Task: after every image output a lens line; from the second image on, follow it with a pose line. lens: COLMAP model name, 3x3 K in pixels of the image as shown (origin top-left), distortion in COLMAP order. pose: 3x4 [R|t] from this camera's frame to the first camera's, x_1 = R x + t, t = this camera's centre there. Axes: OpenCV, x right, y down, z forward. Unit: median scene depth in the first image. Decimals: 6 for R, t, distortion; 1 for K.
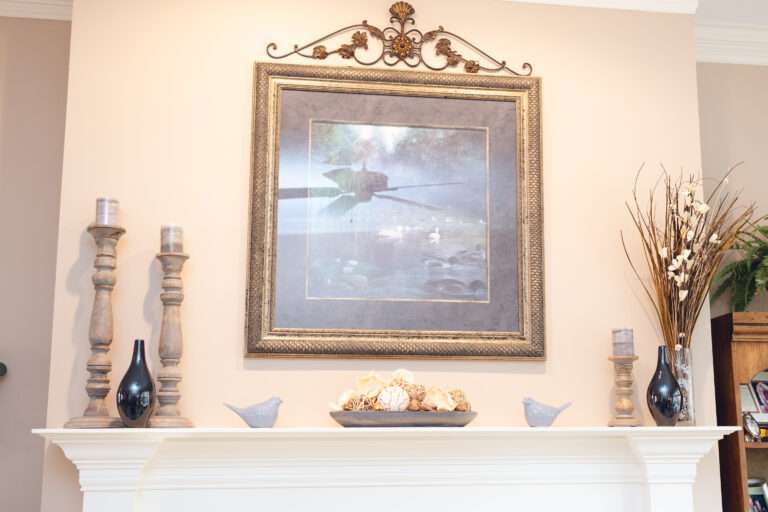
lens RADIAL K [[789.0, 0, 384.0], [0, 789.0, 256.0], [0, 0, 1]] dist [0.012295, 0.016709]
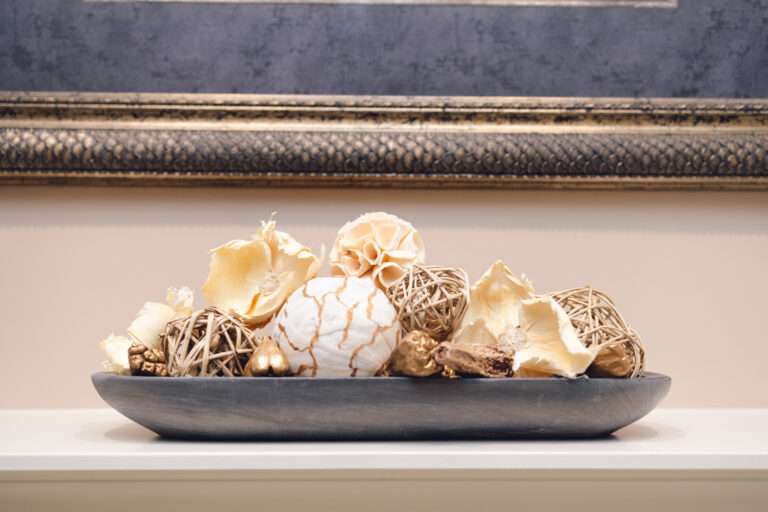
lens RADIAL K [[789.0, 0, 384.0], [0, 789.0, 256.0], [0, 0, 1]] dist [0.012295, 0.016709]
pose [[0.998232, -0.003503, -0.059336, 0.040941], [0.011567, 0.990625, 0.136118, 0.121482], [0.058303, -0.136564, 0.988914, 0.732644]]
